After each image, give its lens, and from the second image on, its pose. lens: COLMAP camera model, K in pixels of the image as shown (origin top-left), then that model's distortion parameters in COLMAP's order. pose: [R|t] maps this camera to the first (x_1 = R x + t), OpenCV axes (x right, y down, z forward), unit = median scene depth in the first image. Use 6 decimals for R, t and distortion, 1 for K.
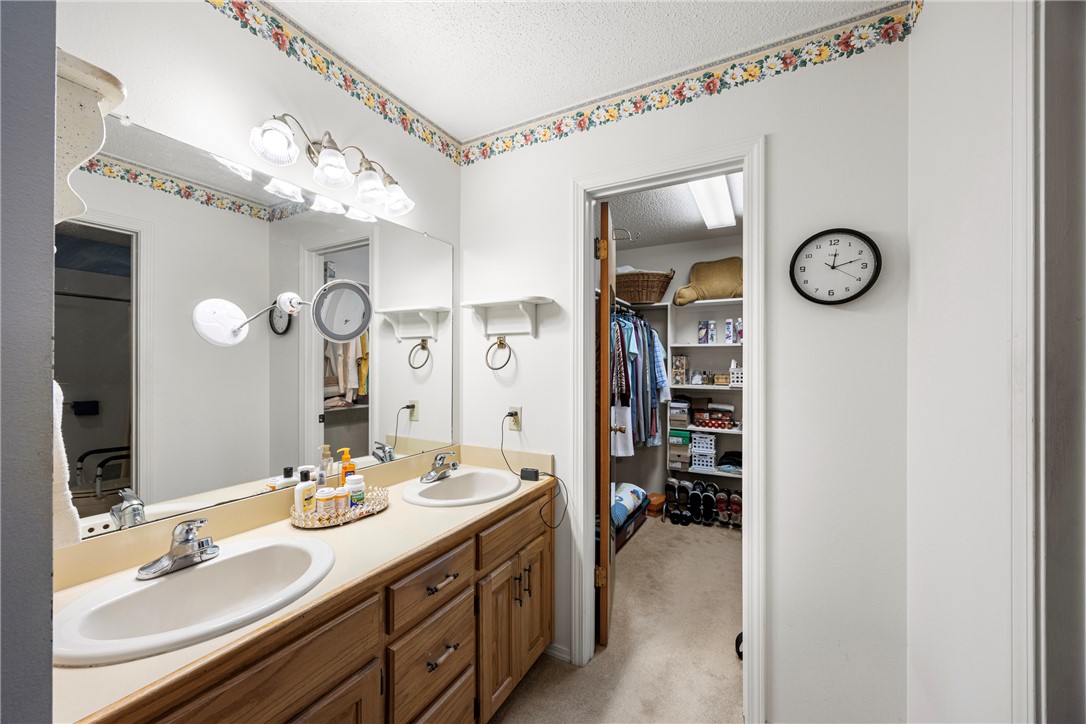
lens RADIAL K [[413.5, 0, 552.1], [0, 413.5, 365.4], [0, 0, 1]] dist [-0.002750, -0.000319]
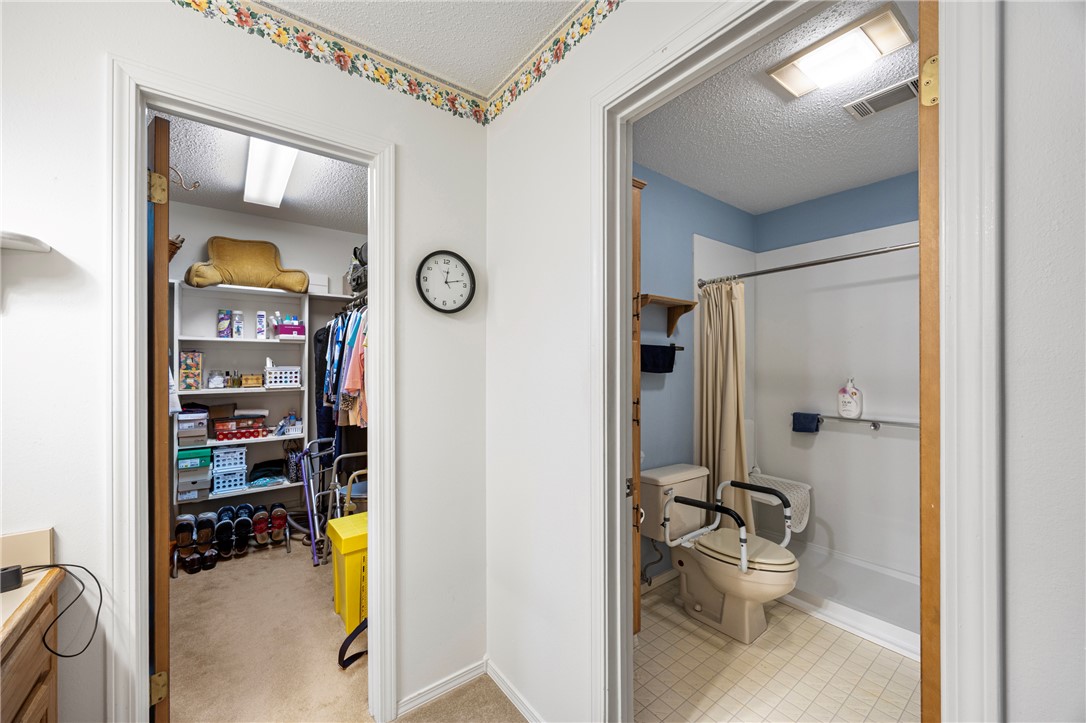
lens RADIAL K [[413.5, 0, 543.4], [0, 413.5, 363.2], [0, 0, 1]] dist [-0.002750, -0.000319]
pose [[0.417699, -0.004442, 0.908574, -0.120487], [0.005517, 0.999982, 0.002352, -0.000829], [-0.908569, 0.004030, 0.417716, 0.095253]]
